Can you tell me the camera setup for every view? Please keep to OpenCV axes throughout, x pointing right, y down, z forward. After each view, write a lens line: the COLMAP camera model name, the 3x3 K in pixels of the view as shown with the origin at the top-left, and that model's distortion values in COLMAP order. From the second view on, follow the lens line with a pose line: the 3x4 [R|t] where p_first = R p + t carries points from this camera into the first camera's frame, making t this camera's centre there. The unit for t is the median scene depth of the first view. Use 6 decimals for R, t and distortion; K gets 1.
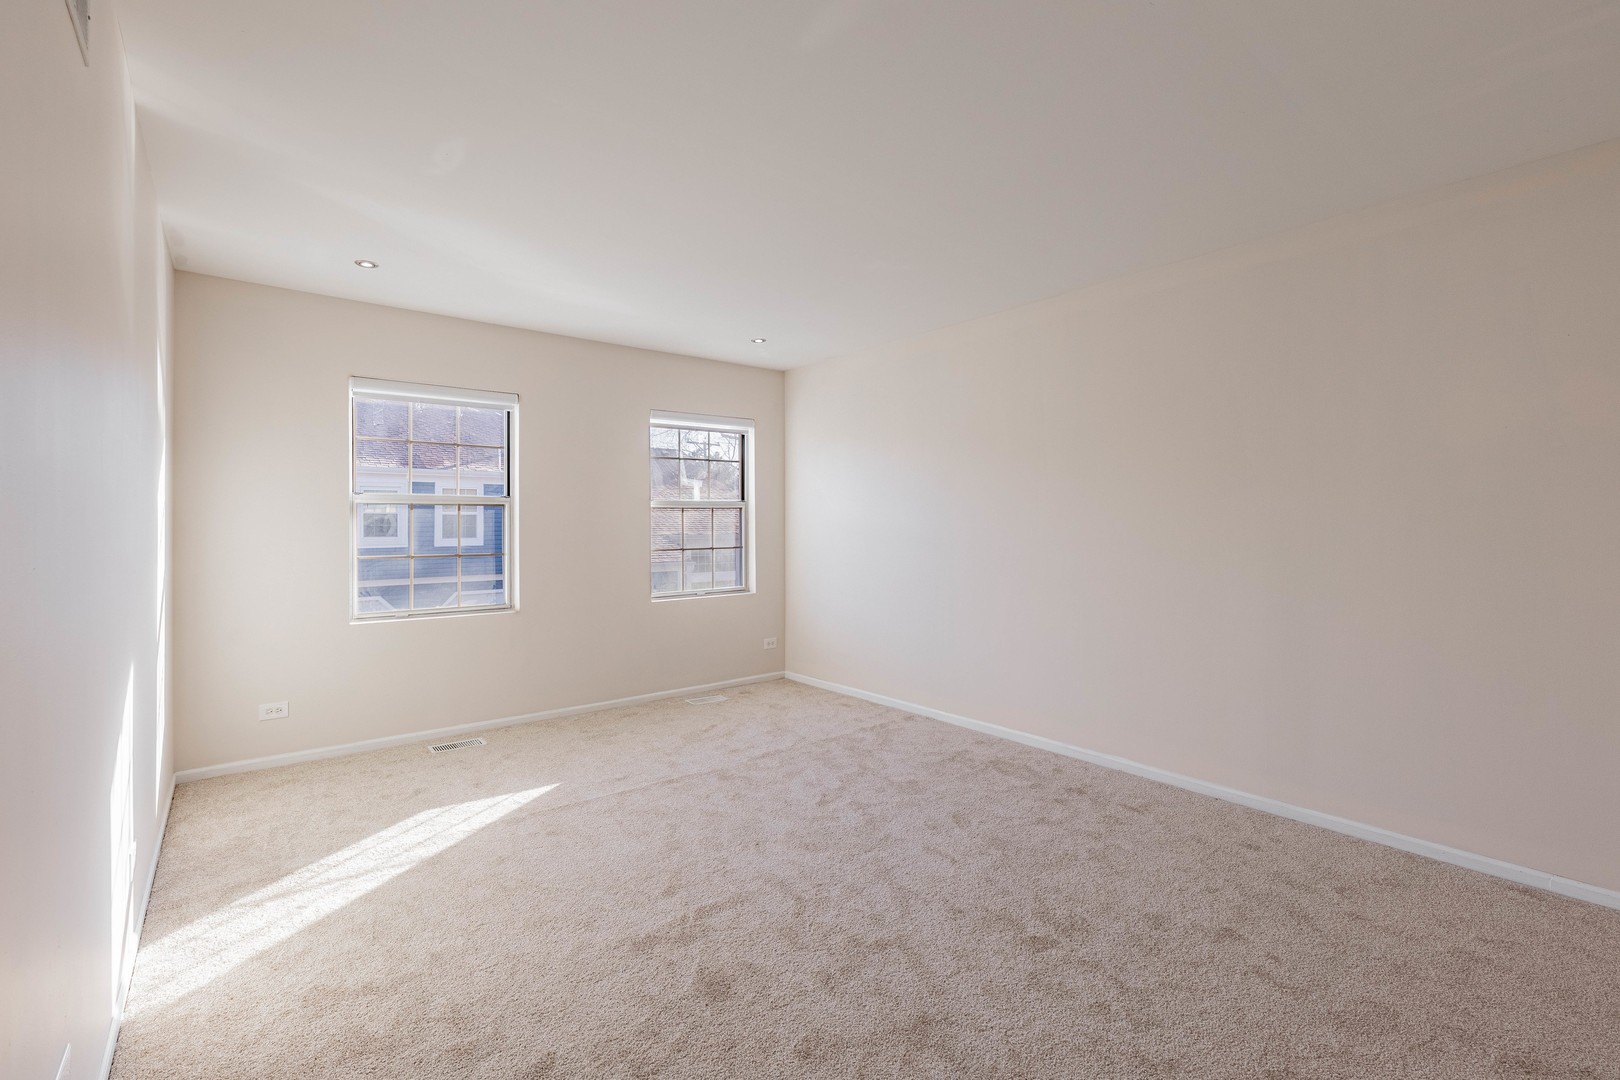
lens RADIAL K [[659.7, 0, 794.2], [0, 659.7, 532.5], [0, 0, 1]] dist [0.001220, -0.000339]
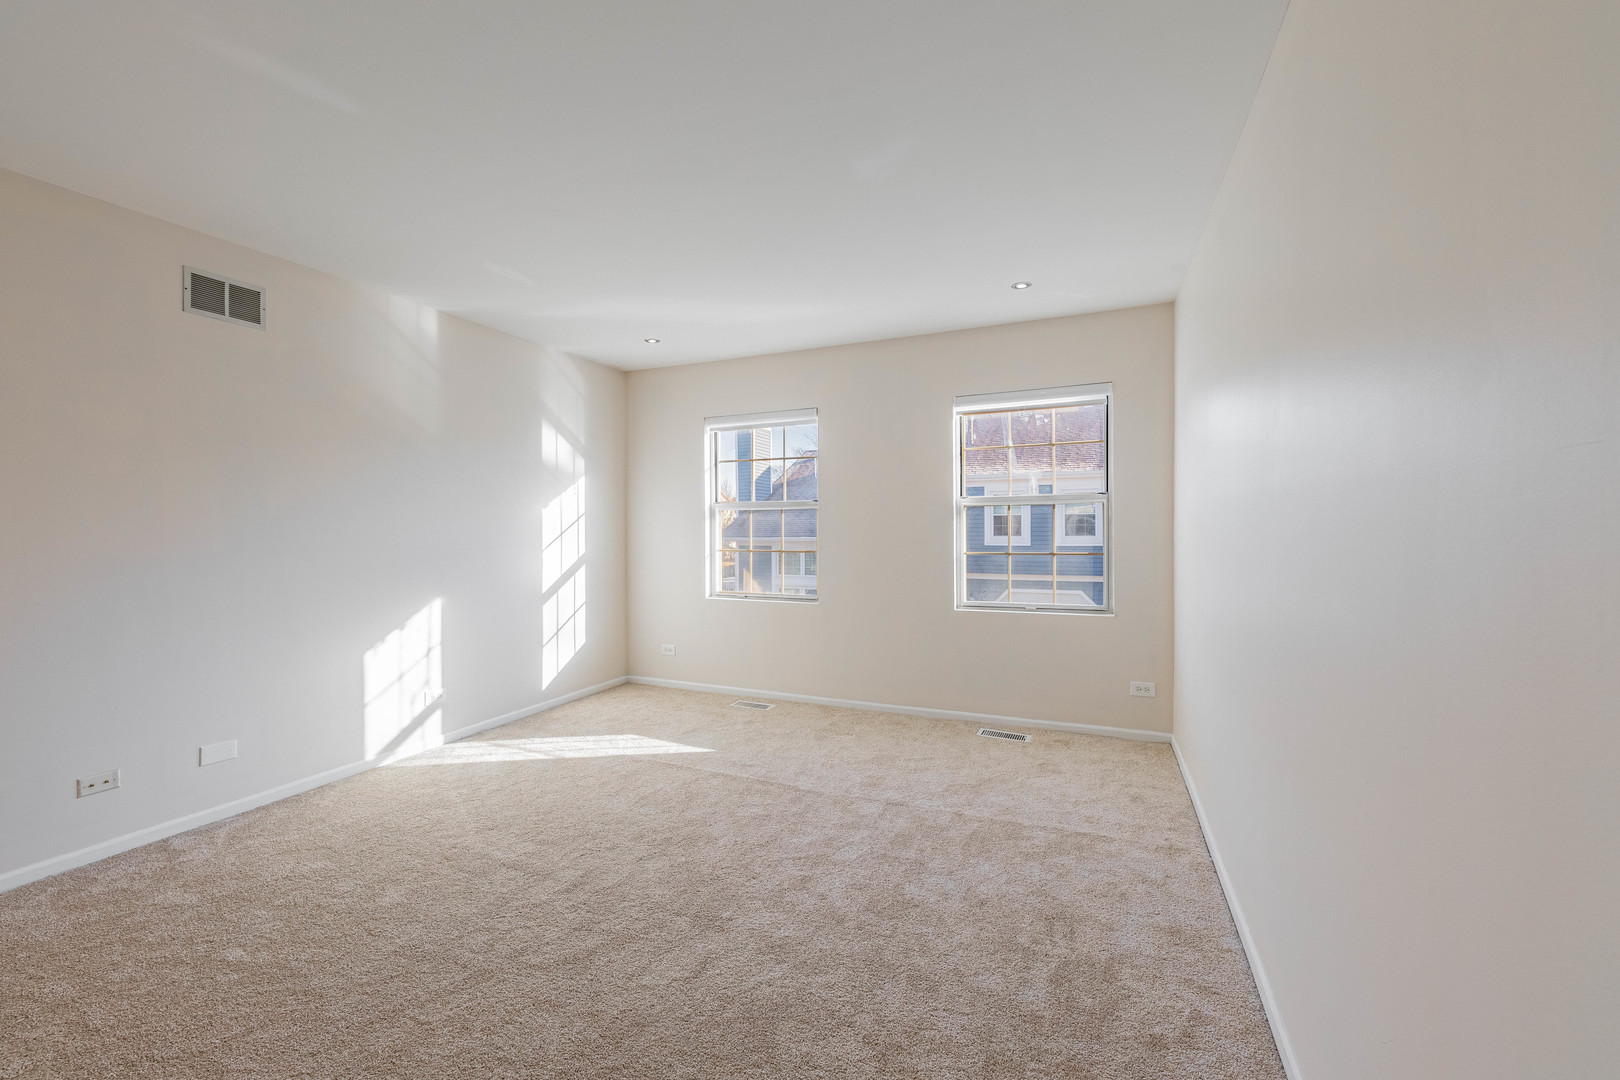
lens RADIAL K [[659.7, 0, 802.4], [0, 659.7, 542.7], [0, 0, 1]] dist [0.001220, -0.000339]
pose [[0.484121, 0.019793, -0.874777, 0.606912], [-0.005648, 0.999794, 0.019496, -0.004735], [0.874983, -0.004498, 0.484133, 0.488546]]
